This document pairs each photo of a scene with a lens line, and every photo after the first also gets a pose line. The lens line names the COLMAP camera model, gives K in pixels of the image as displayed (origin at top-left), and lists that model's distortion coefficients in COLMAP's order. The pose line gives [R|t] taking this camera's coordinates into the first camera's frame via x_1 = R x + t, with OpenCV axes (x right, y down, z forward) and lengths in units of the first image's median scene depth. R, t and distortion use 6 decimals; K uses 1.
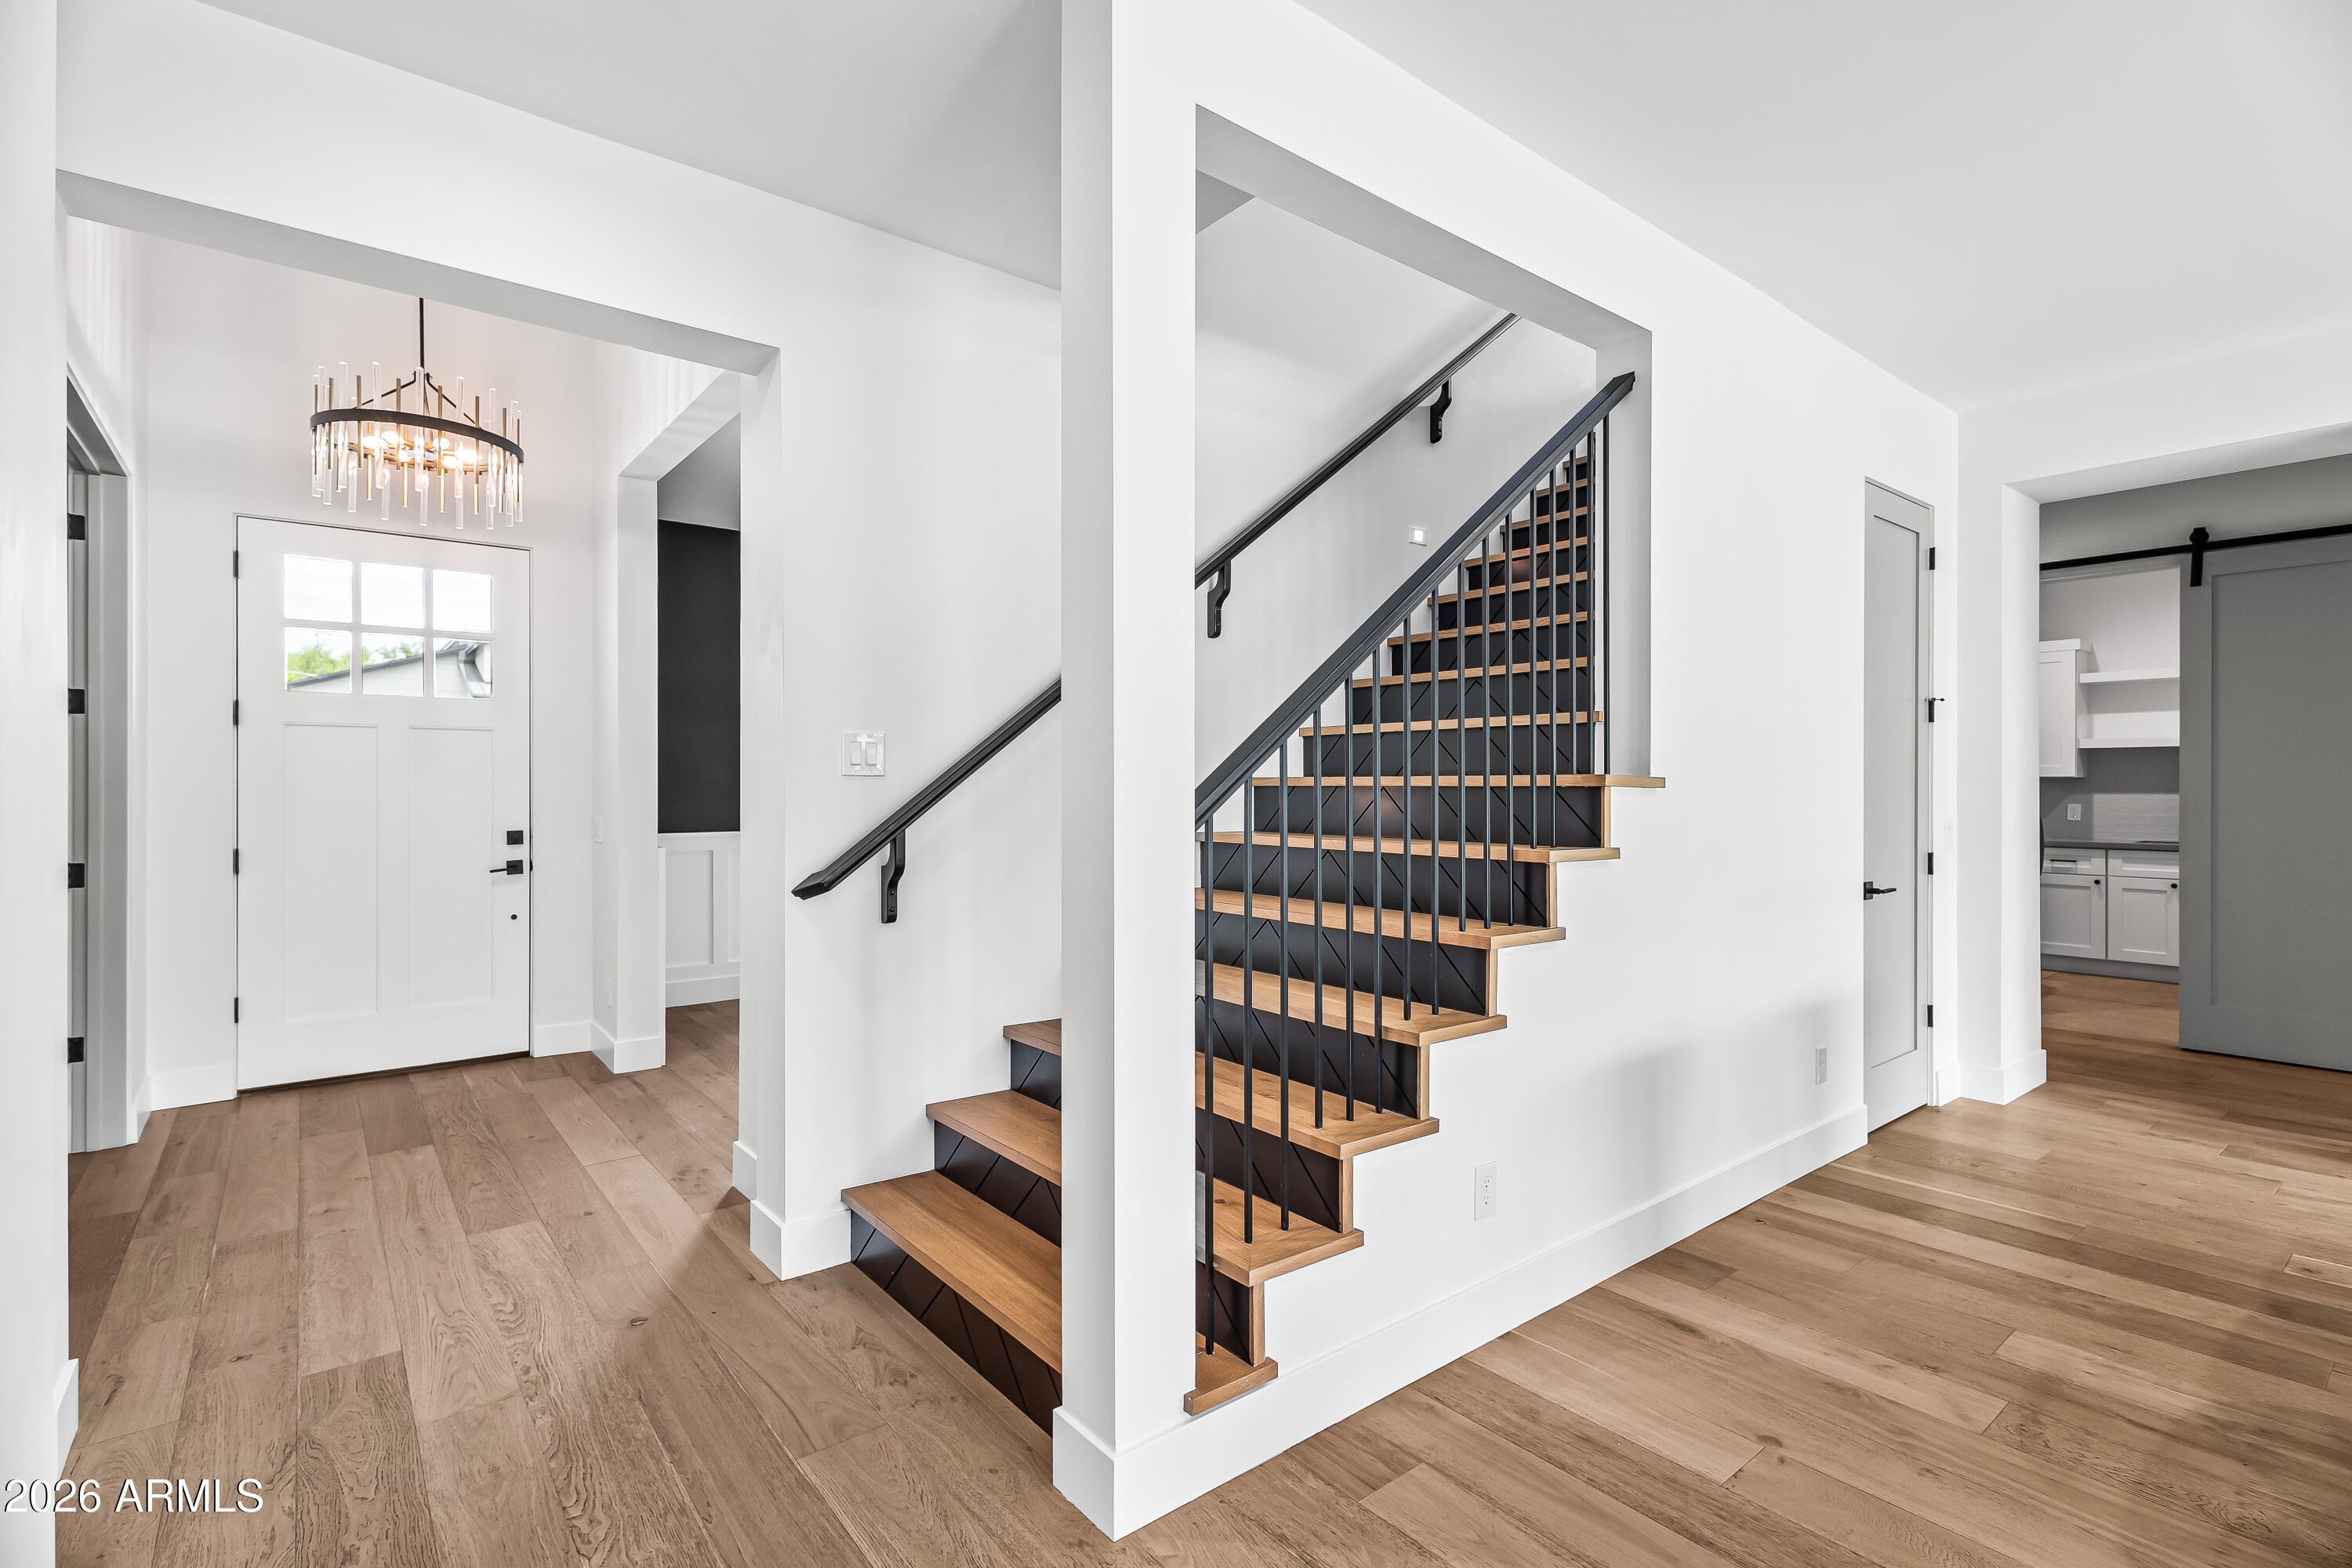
lens RADIAL K [[1084.0, 0, 1173.6], [0, 1084.0, 781.3], [0, 0, 1]] dist [0.012797, -0.004776]
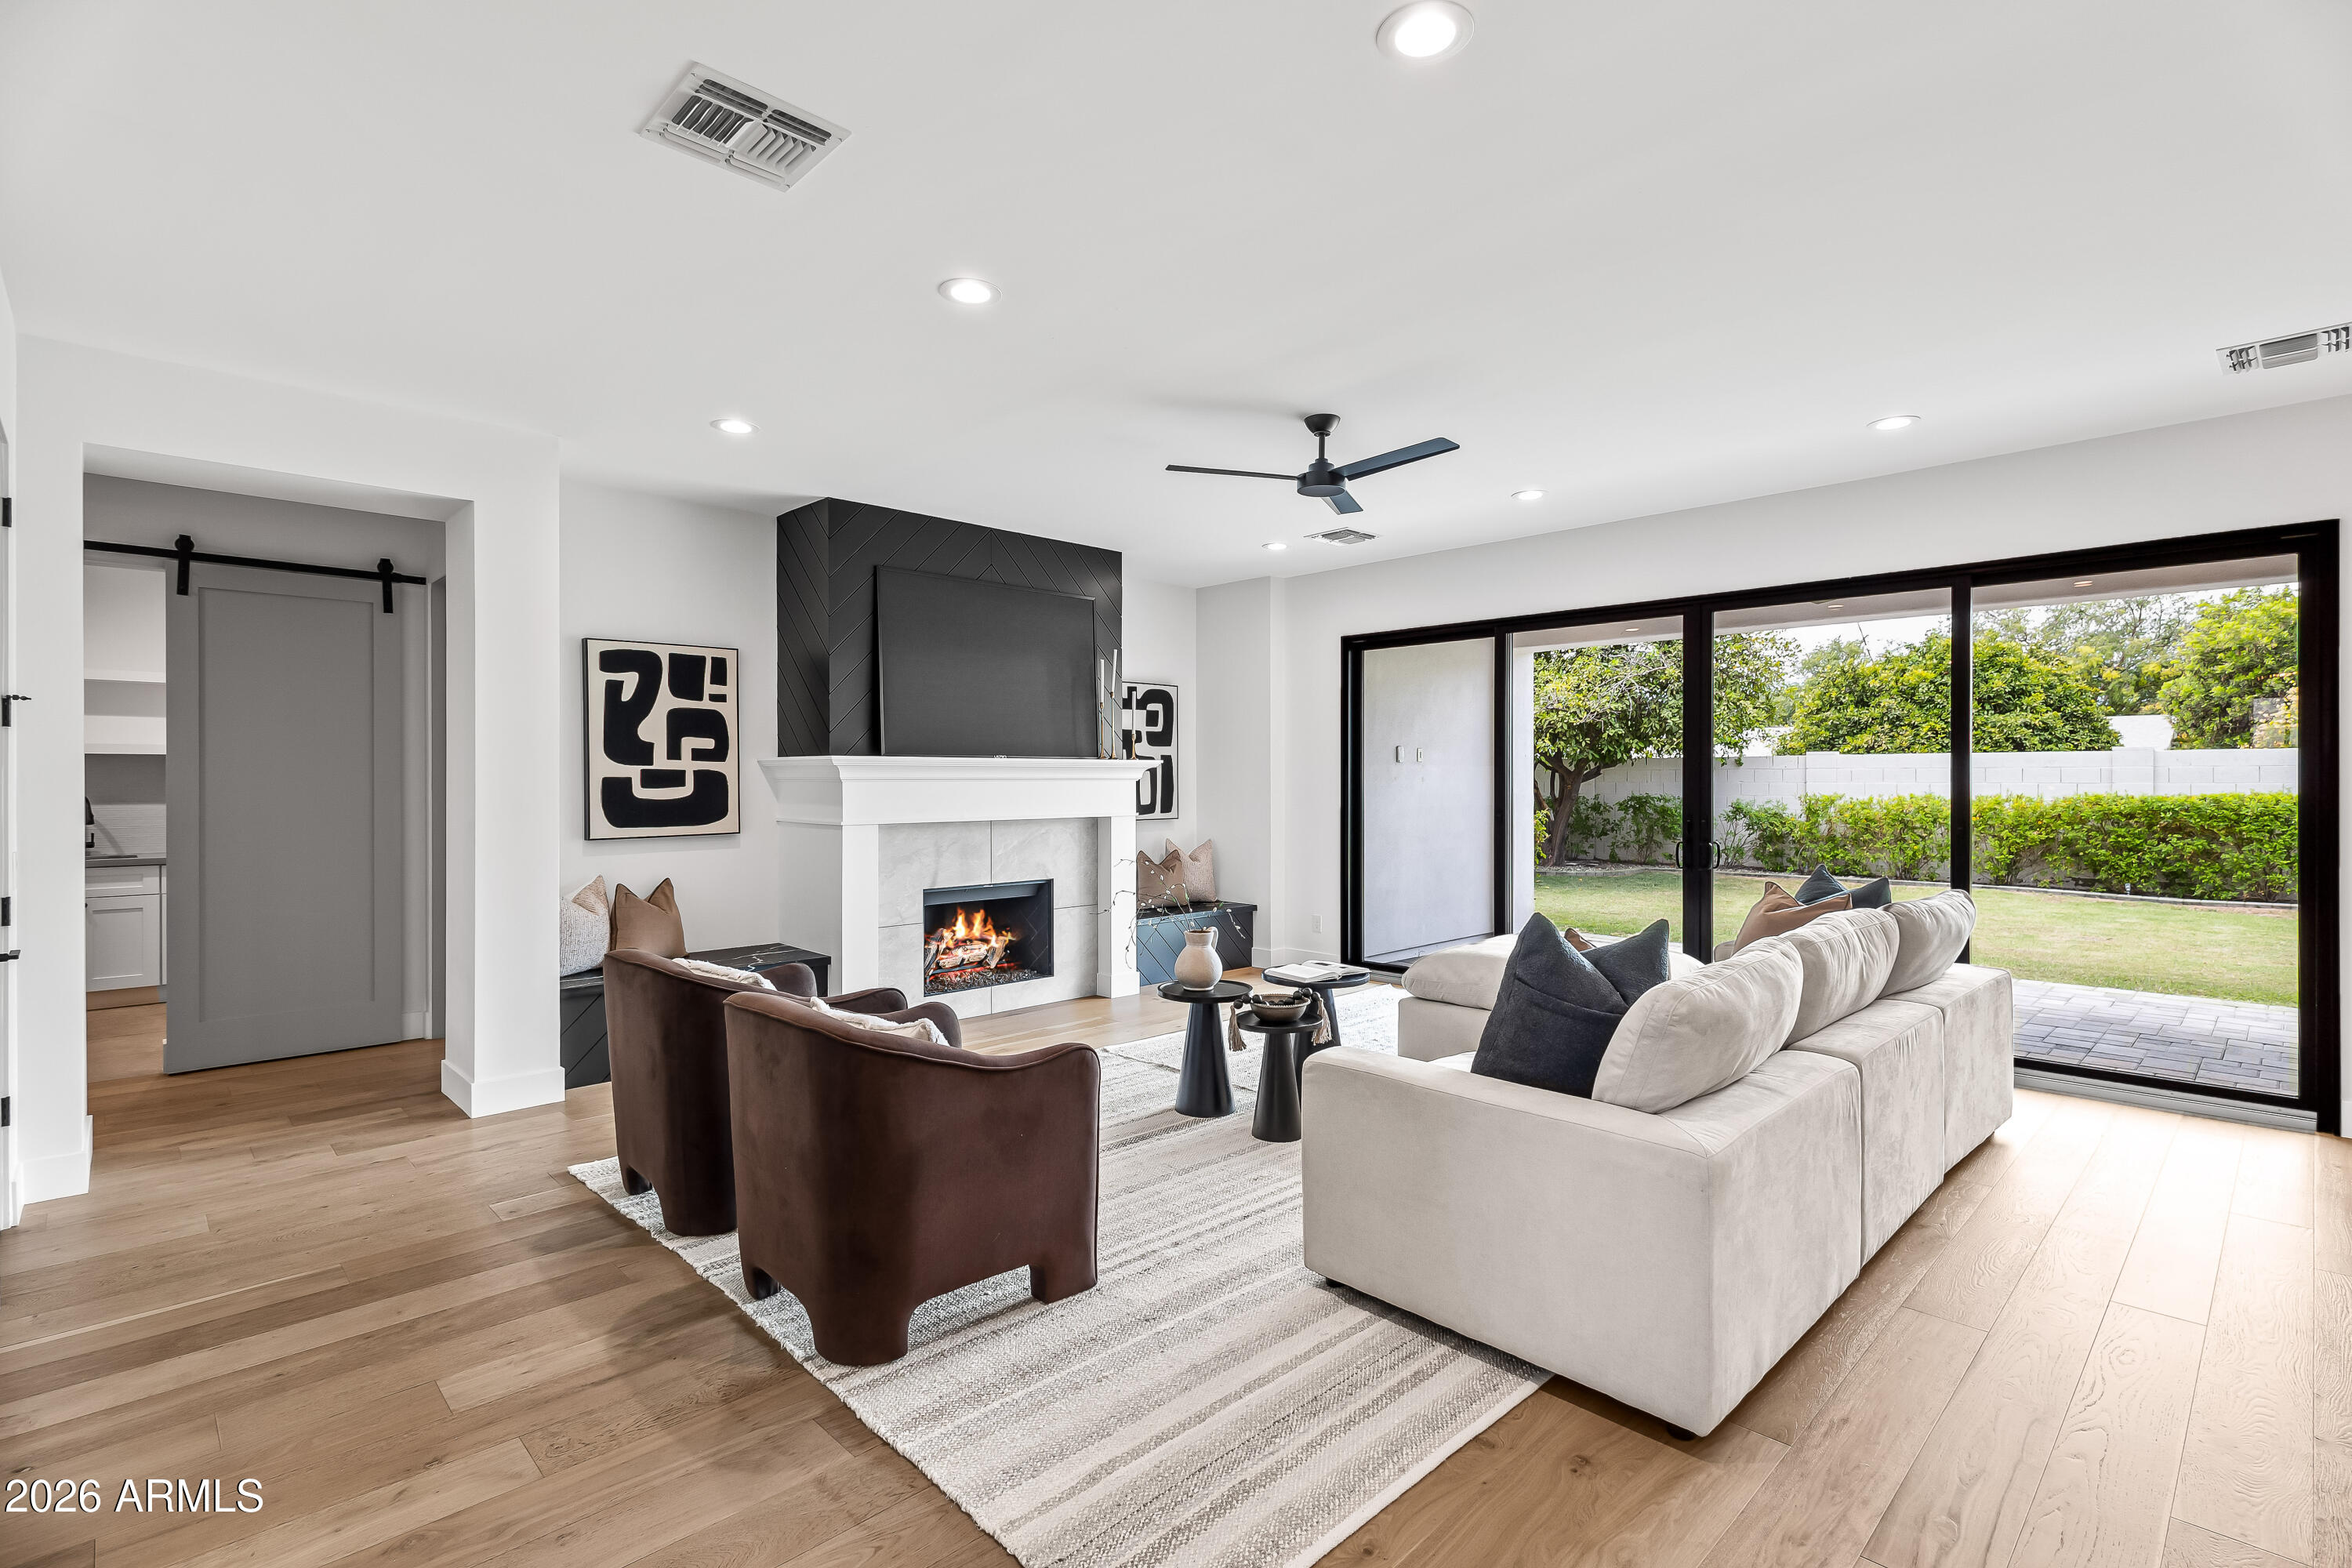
lens RADIAL K [[1107.5, 0, 1186.4], [0, 1107.5, 775.8], [0, 0, 1]] dist [0.003142, 0.000587]
pose [[-0.105279, 0.010095, 0.994392, -0.283433], [0.001404, 0.999949, -0.010002, -0.009273], [-0.994442, 0.000343, -0.105288, 0.508728]]
